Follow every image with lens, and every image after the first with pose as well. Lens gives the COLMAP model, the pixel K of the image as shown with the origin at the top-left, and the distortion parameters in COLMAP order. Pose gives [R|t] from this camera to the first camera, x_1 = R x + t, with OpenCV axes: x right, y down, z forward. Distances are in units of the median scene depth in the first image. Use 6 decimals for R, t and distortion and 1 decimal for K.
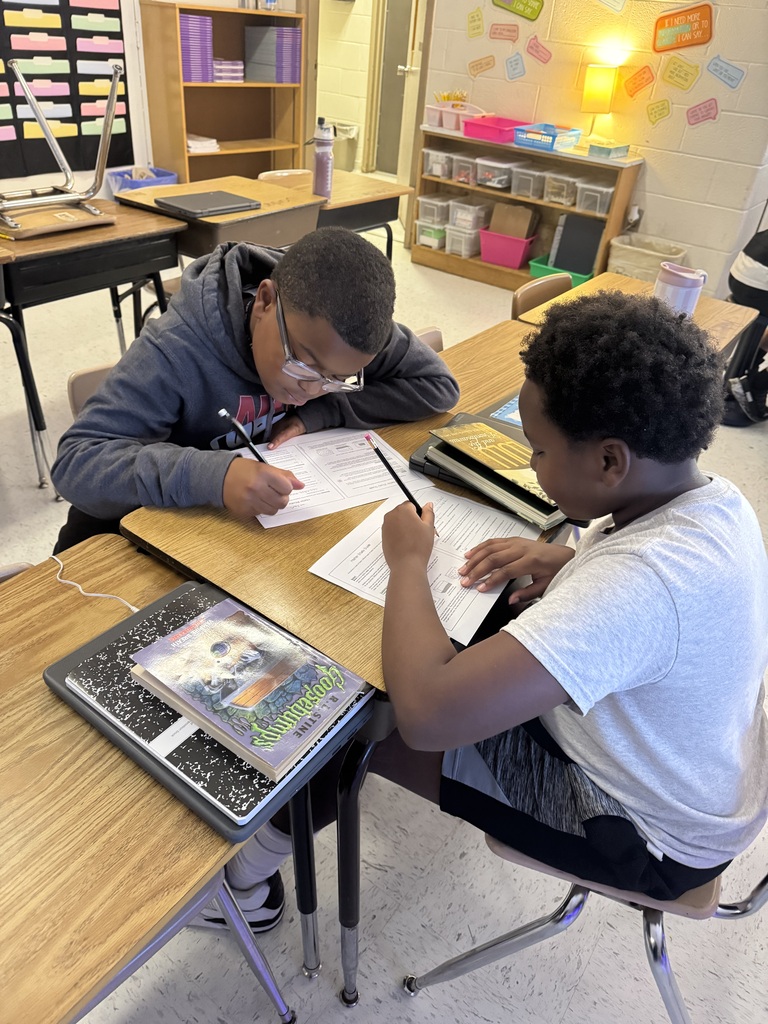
lens RADIAL K [[709.8, 0, 382.5], [0, 709.8, 514.5], [0, 0, 1]] dist [-0.001820, -0.002665]
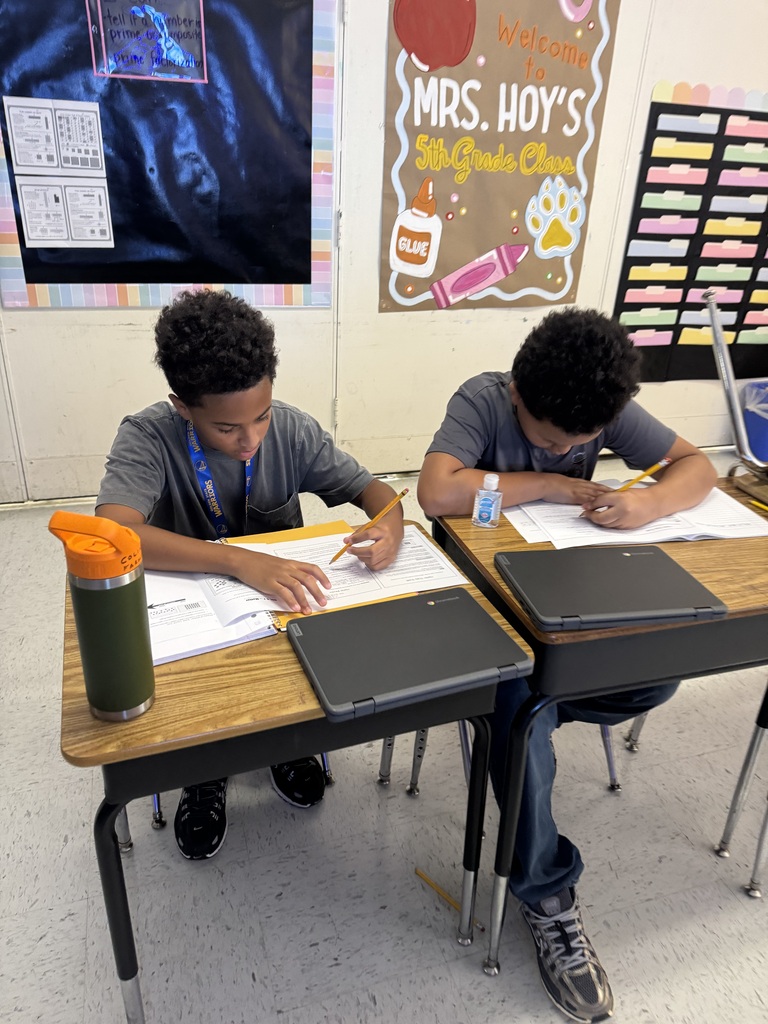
lens RADIAL K [[709.8, 0, 385.7], [0, 709.8, 512.1], [0, 0, 1]] dist [-0.001820, -0.002665]
pose [[0.780672, 0.185190, -0.596872, -0.216749], [-0.329936, 0.933266, -0.141974, -0.073645], [0.530748, 0.307764, 0.789676, 0.143239]]
